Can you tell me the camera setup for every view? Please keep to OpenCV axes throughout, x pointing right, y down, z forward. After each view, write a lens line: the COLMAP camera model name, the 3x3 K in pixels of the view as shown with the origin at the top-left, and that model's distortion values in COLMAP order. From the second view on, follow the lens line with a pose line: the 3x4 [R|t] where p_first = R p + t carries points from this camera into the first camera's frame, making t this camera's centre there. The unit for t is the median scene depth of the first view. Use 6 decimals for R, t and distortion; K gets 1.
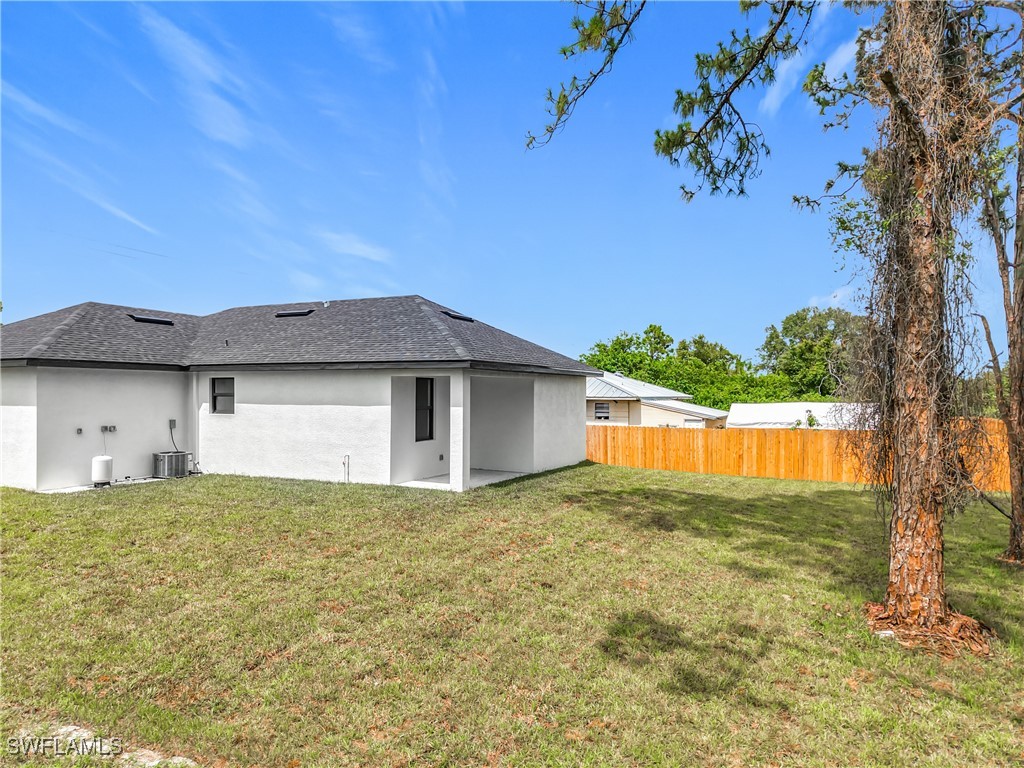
lens RADIAL K [[702.1, 0, 512.0], [0, 702.1, 384.0], [0, 0, 1]] dist [0.011331, -0.001202]
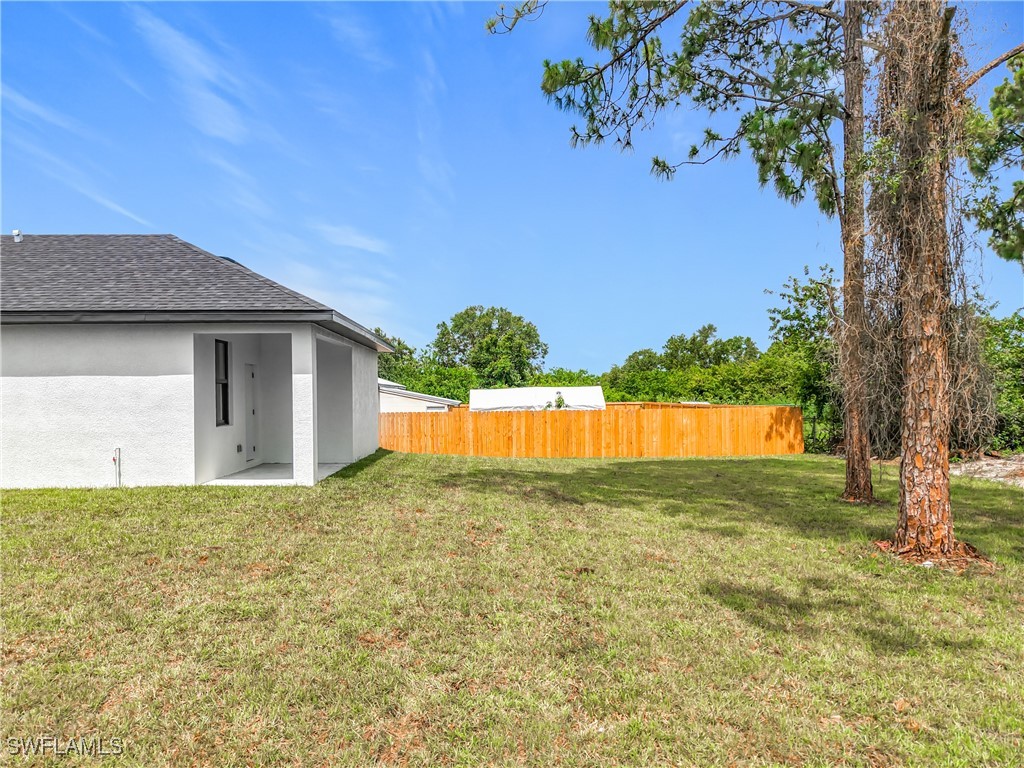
lens RADIAL K [[713.8, 0, 513.2], [0, 713.8, 399.2], [0, 0, 1]] dist [0.005804, -0.001127]
pose [[0.869022, -0.016690, 0.494492, -0.249497], [0.008836, 0.999795, 0.018216, 0.045153], [-0.494695, -0.011460, 0.868991, 0.199123]]
